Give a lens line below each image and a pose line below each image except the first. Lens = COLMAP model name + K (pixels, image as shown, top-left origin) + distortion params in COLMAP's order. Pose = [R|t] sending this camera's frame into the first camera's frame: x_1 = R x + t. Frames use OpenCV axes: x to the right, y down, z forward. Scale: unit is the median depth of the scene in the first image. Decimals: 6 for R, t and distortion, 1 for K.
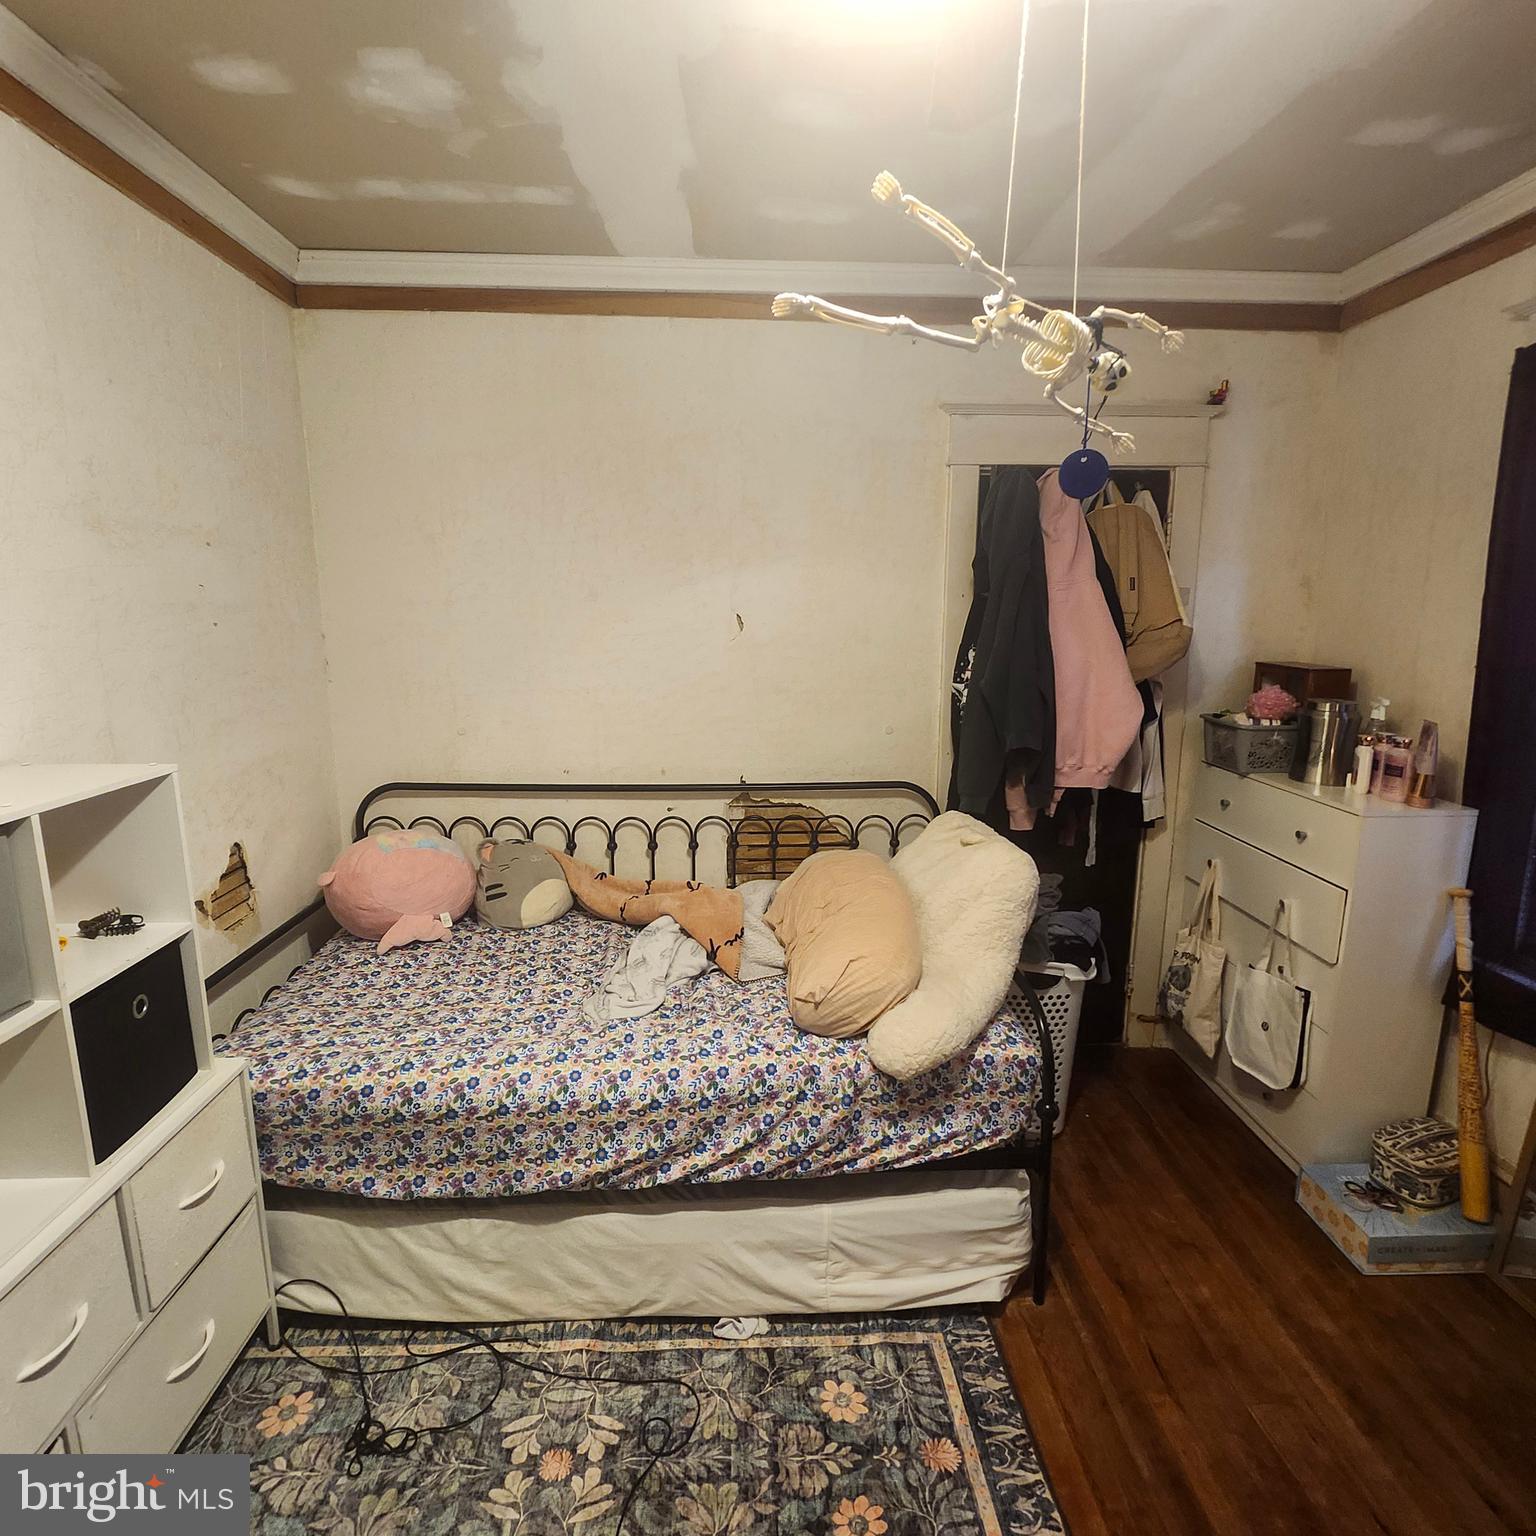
lens RADIAL K [[778.5, 0, 768.6], [0, 778.5, 740.1], [0, 0, 1]] dist [-0.001628, -0.005746]
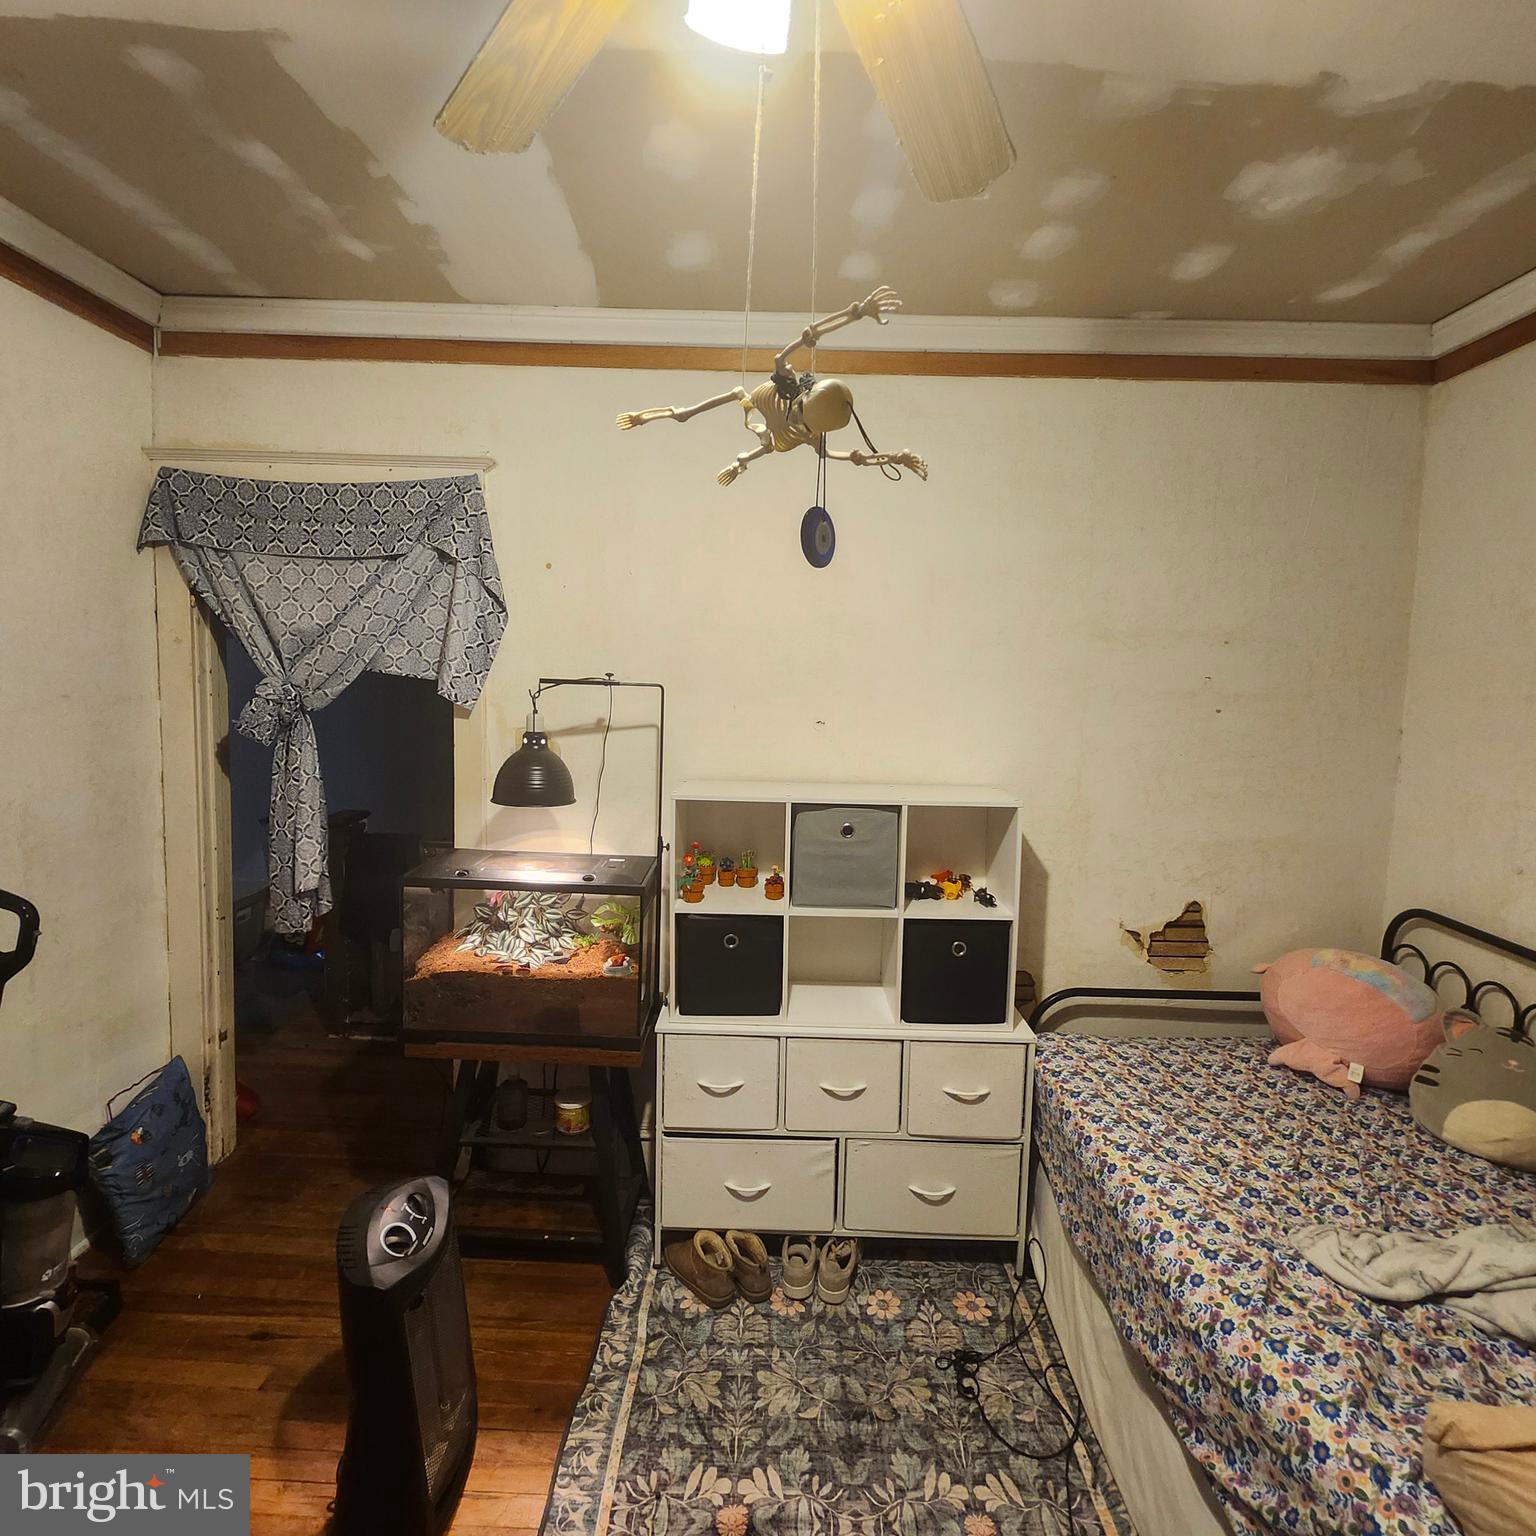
lens RADIAL K [[778.5, 0, 768.6], [0, 778.5, 740.1], [0, 0, 1]] dist [-0.001628, -0.005746]
pose [[-0.041168, 0.070400, -0.996669, 0.574673], [-0.186077, 0.979523, 0.076875, -0.088556], [0.981672, 0.188622, -0.027225, 0.478342]]
